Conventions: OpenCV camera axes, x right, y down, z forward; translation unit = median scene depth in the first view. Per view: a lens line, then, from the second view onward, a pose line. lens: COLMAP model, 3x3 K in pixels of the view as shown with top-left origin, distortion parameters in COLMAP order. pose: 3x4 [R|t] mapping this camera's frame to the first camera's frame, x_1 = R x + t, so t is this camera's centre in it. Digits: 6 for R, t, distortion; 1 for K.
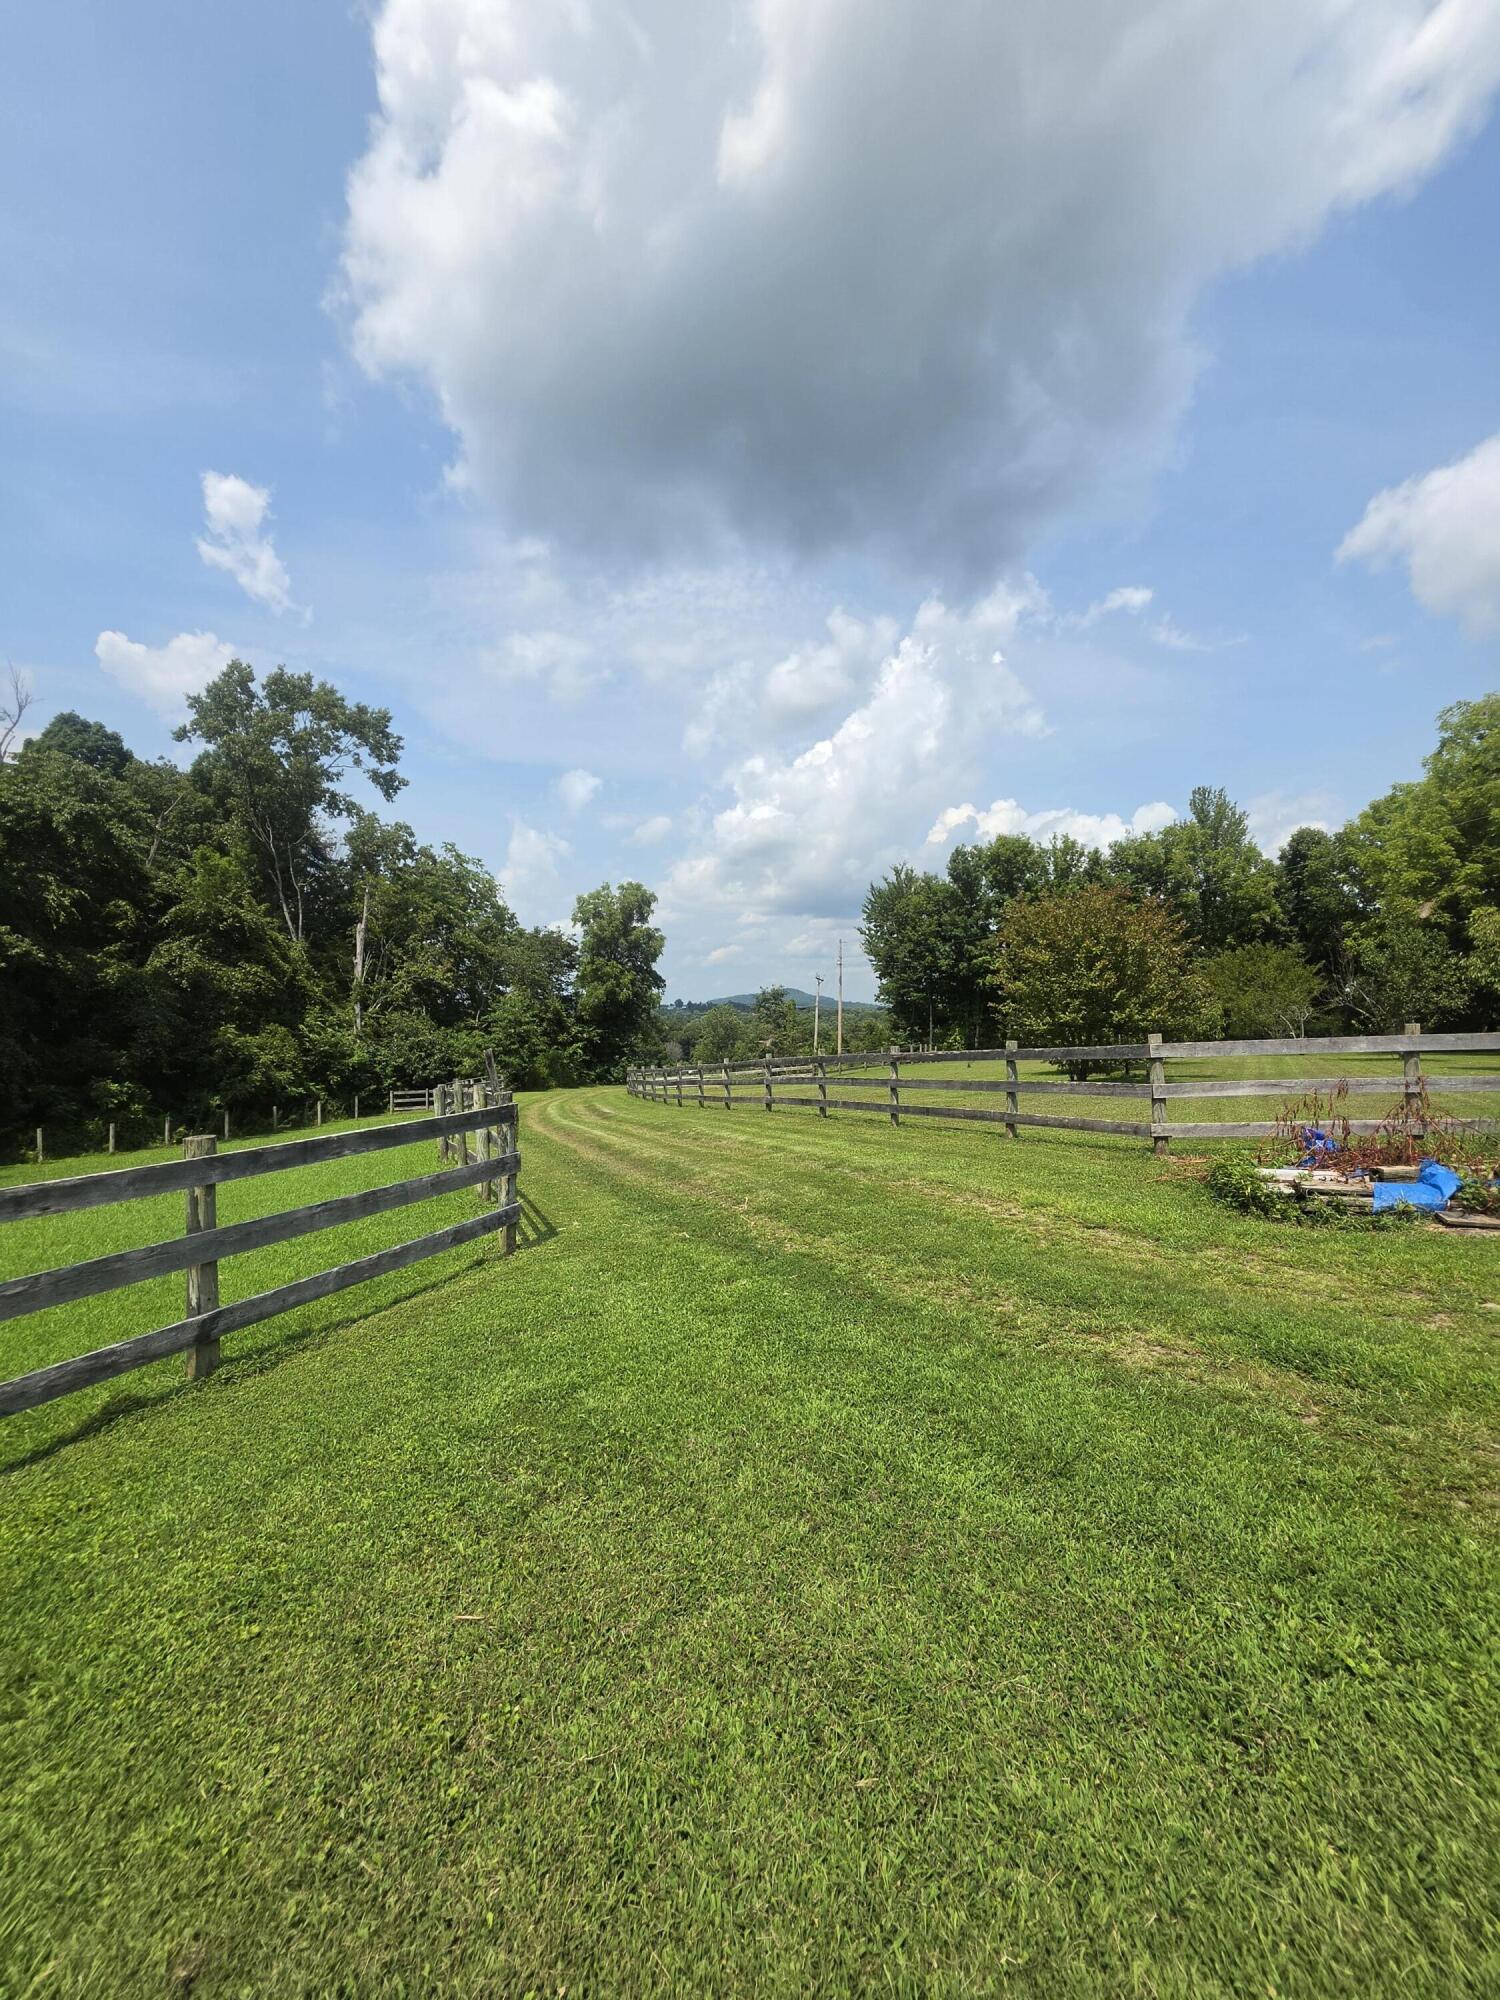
lens RADIAL K [[798.9, 0, 744.5], [0, 798.9, 998.9], [0, 0, 1]] dist [-0.002143, -0.000880]
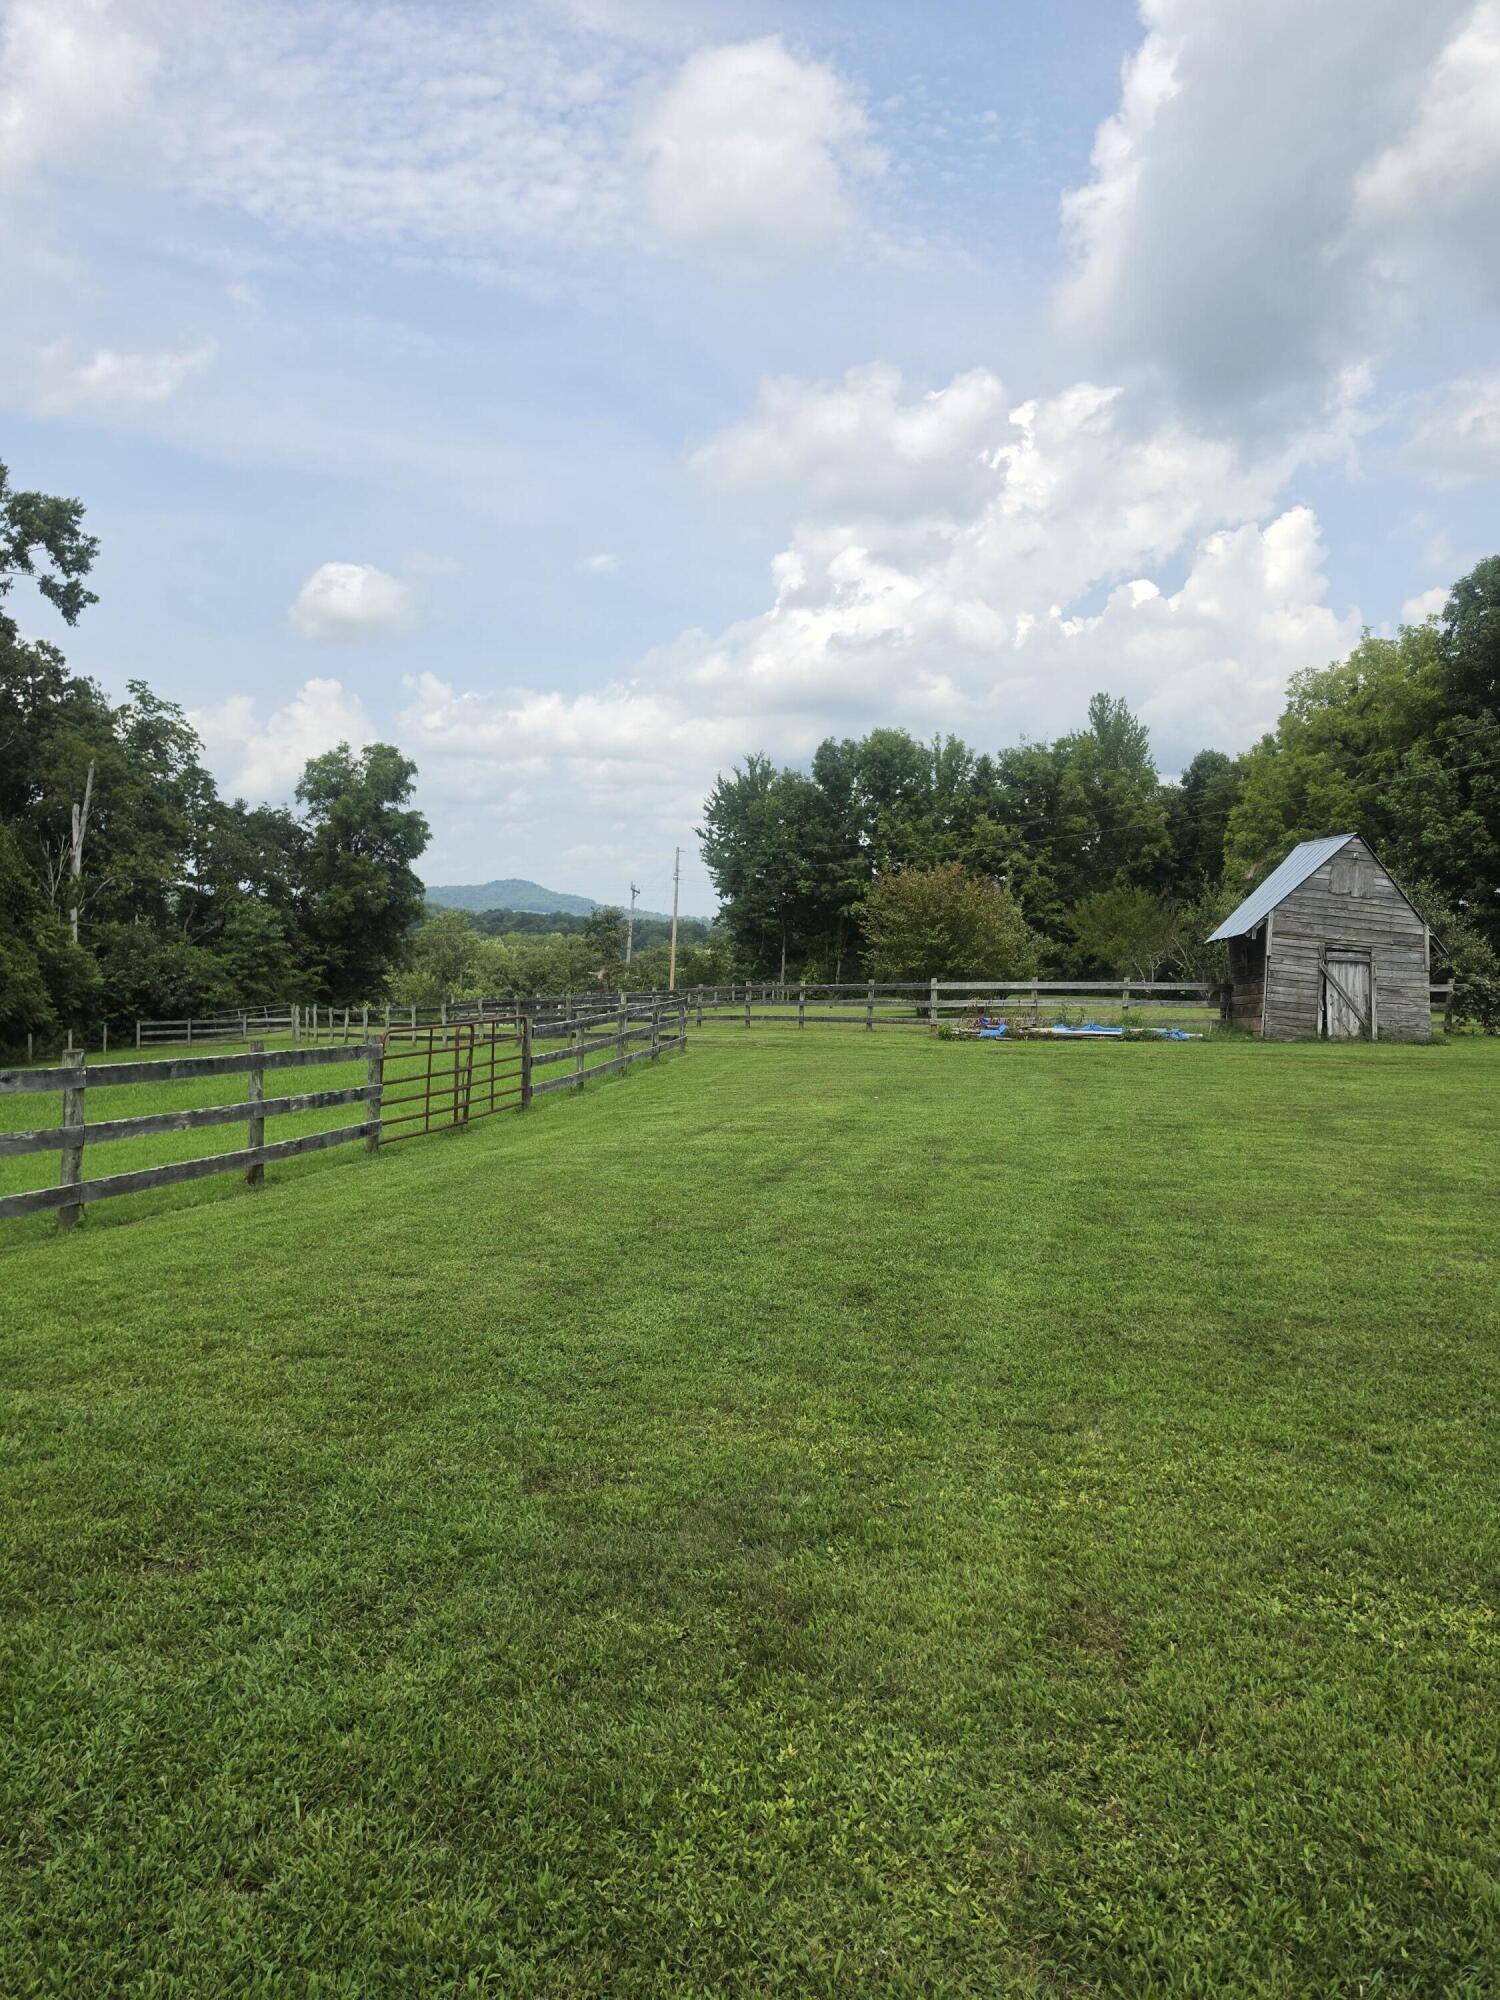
lens RADIAL K [[1391.4, 0, 750.6], [0, 1391.4, 1002.1], [0, 0, 1]] dist [-0.009541, -0.001569]
pose [[0.973697, 0.025991, 0.226361, -0.121265], [-0.042452, 0.996771, 0.068157, -0.018732], [-0.223859, -0.075974, 0.971656, -0.376538]]
